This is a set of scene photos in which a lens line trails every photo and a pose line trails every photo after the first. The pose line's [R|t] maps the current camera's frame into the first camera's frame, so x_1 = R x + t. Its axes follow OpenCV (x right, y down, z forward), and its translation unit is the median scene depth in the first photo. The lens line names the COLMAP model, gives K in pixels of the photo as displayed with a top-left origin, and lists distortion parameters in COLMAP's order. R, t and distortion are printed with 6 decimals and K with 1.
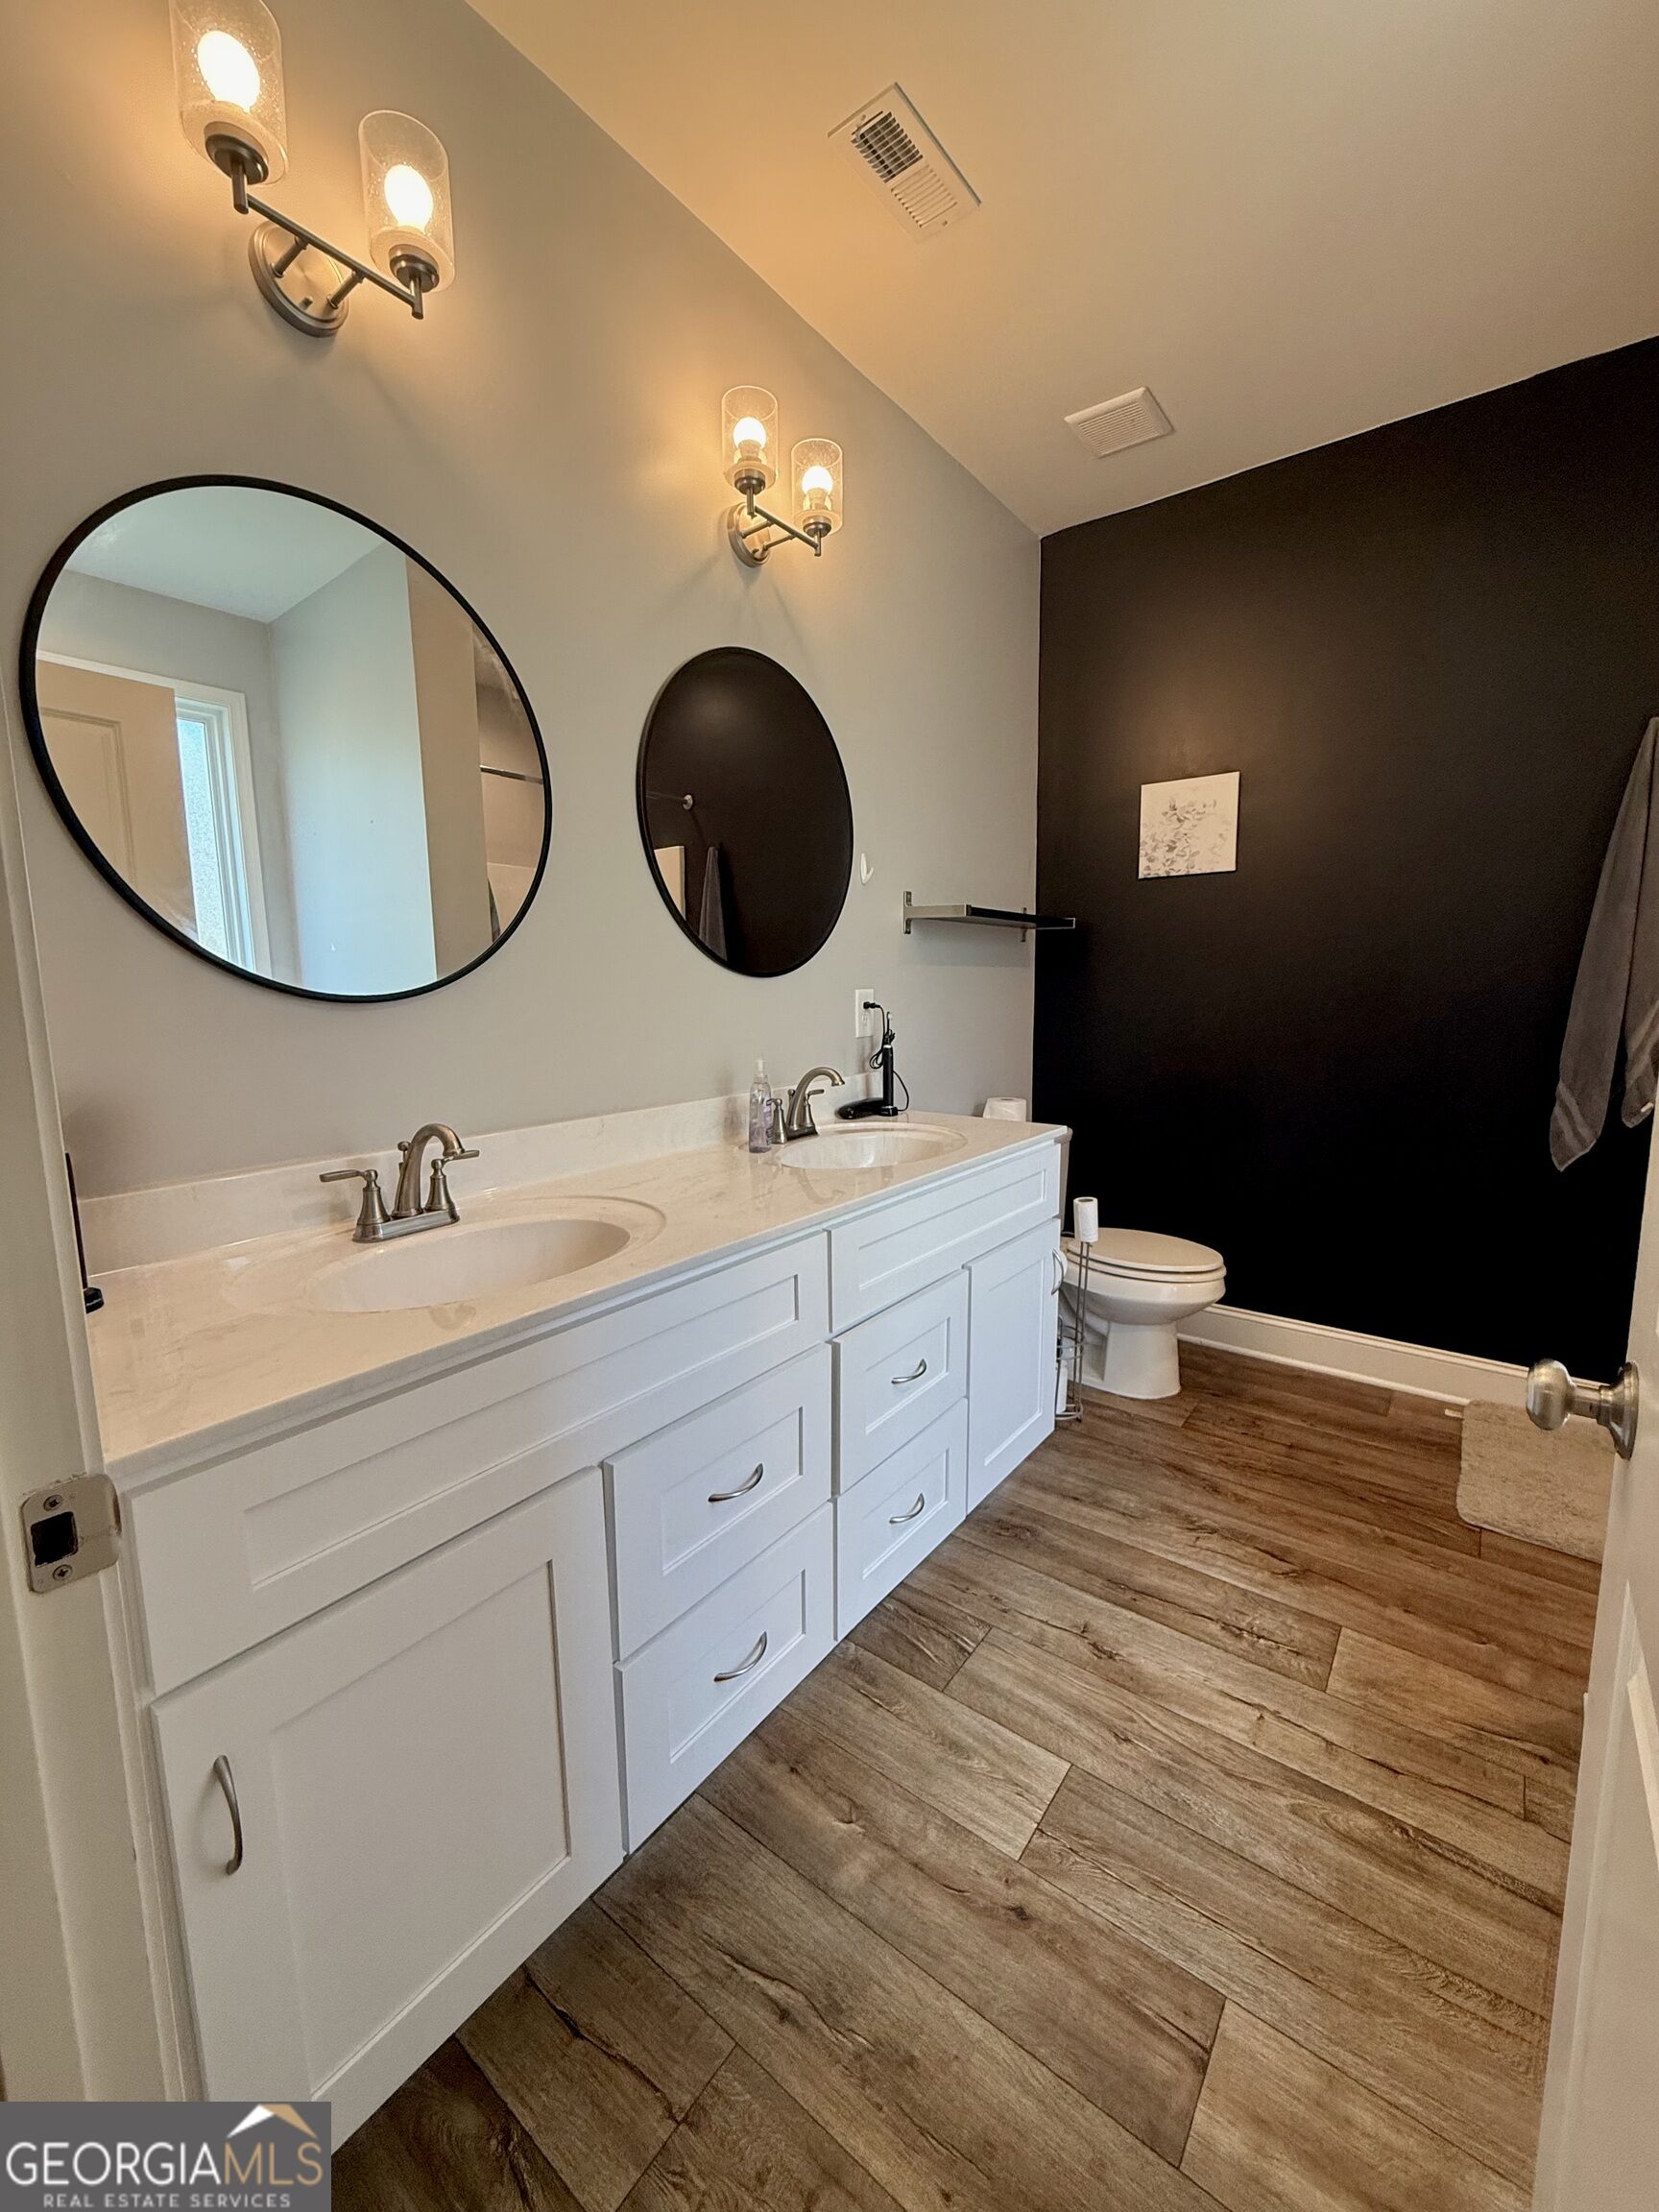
lens RADIAL K [[882.5, 0, 832.6], [0, 882.5, 1113.2], [0, 0, 1]] dist [0.002751, 0.000107]
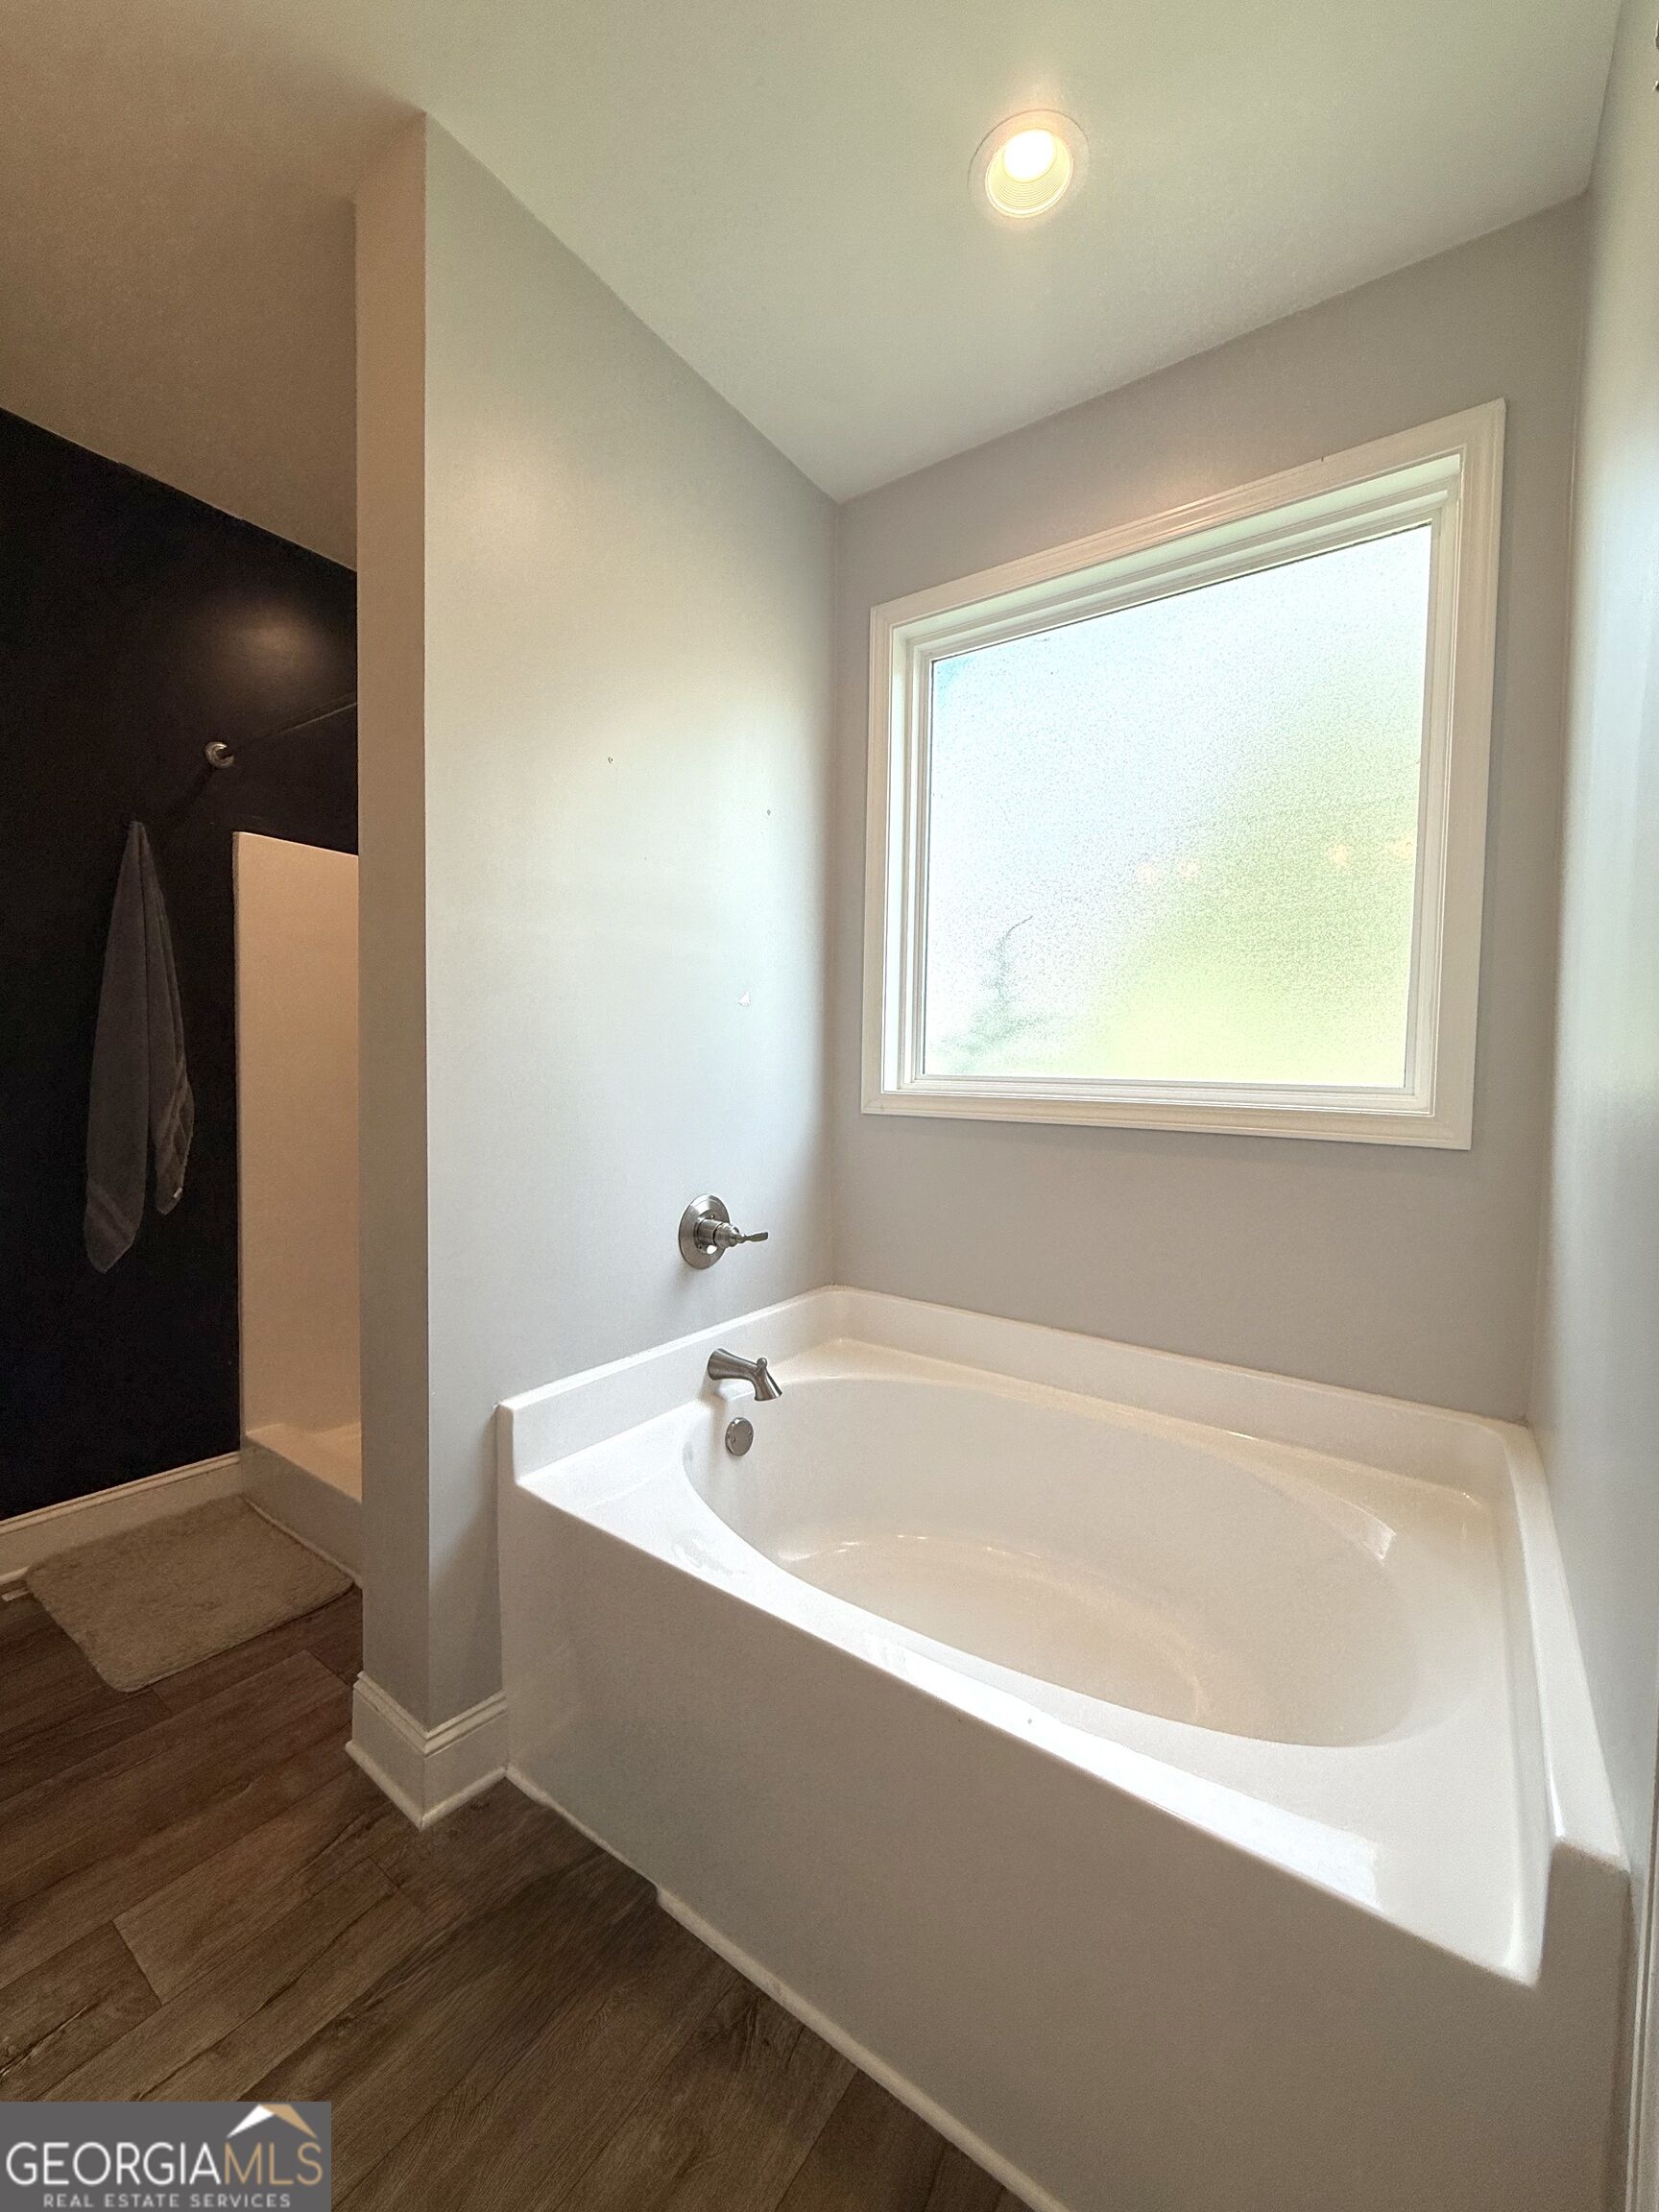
lens RADIAL K [[882.5, 0, 830.1], [0, 882.5, 1094.5], [0, 0, 1]] dist [0.002751, 0.000107]
pose [[-0.028066, -0.031138, 0.999121, -0.207083], [0.130824, 0.990803, 0.034554, -0.080874], [-0.991008, 0.131679, -0.023734, 0.345030]]
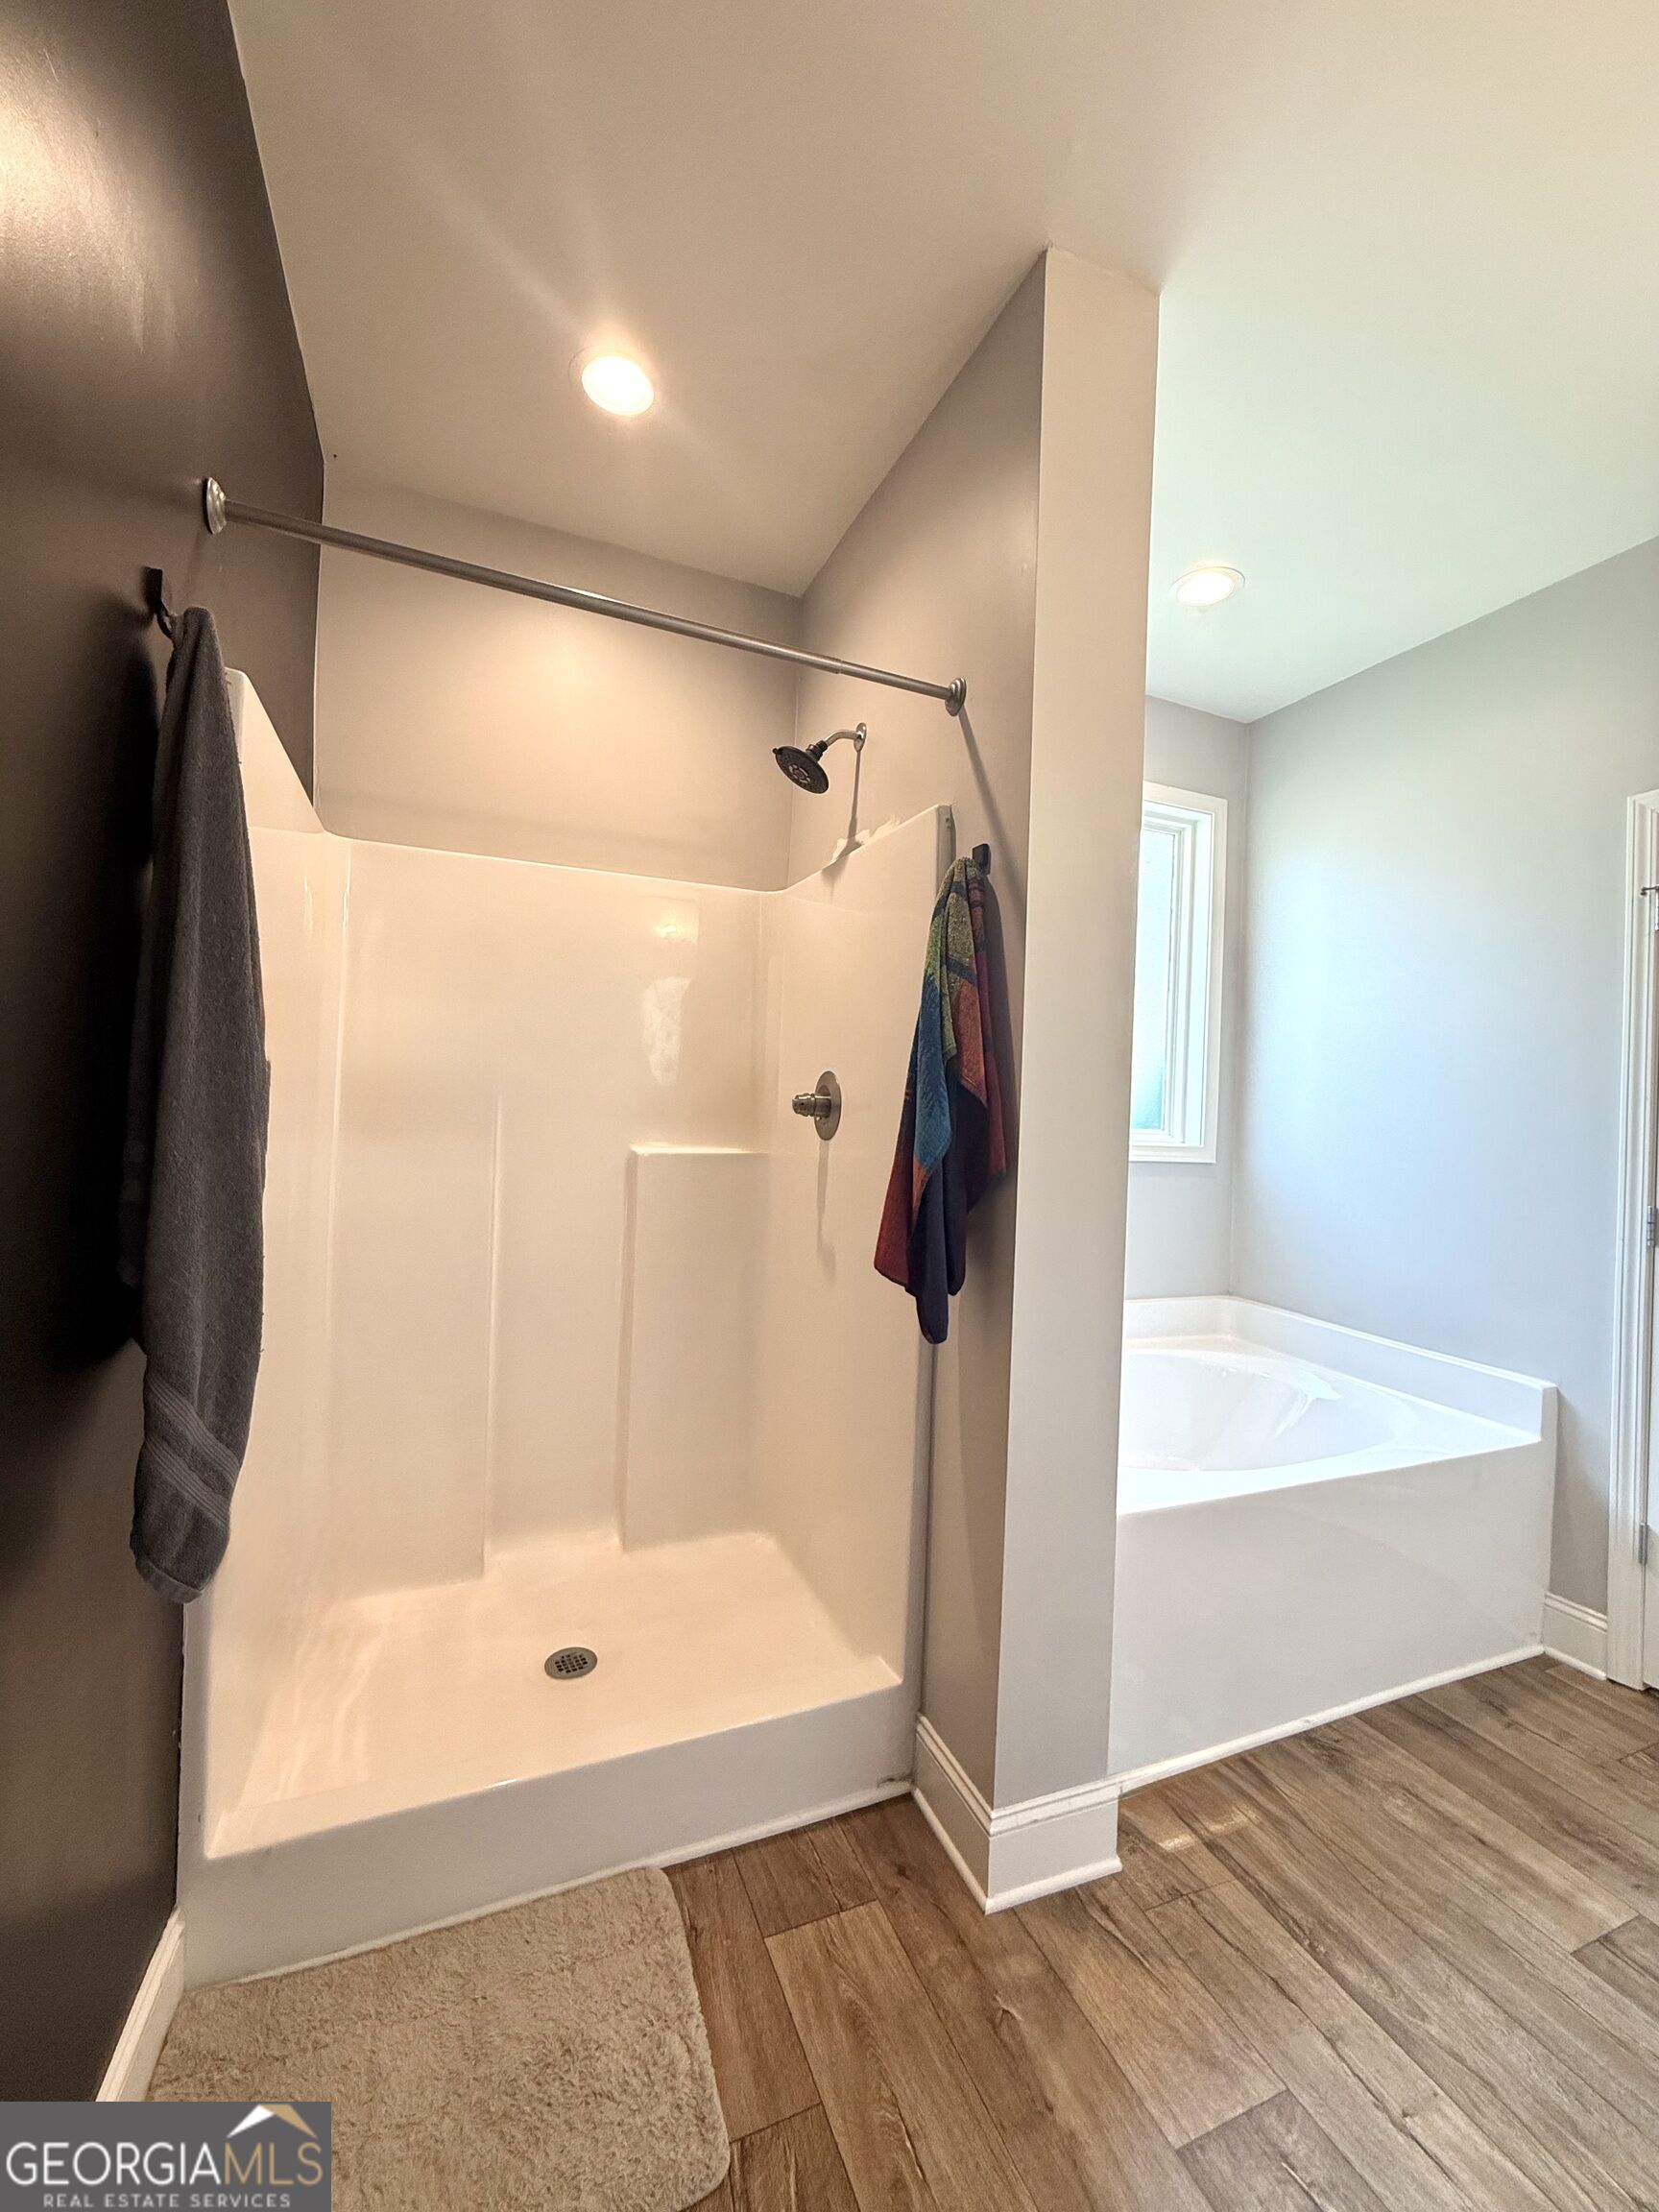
lens RADIAL K [[882.5, 0, 828.1], [0, 882.5, 1100.4], [0, 0, 1]] dist [0.002751, 0.000107]
pose [[-0.865235, -0.025743, 0.500705, 0.547053], [0.040715, 0.991775, 0.121349, -0.316411], [-0.499711, 0.125381, -0.857070, 1.783085]]
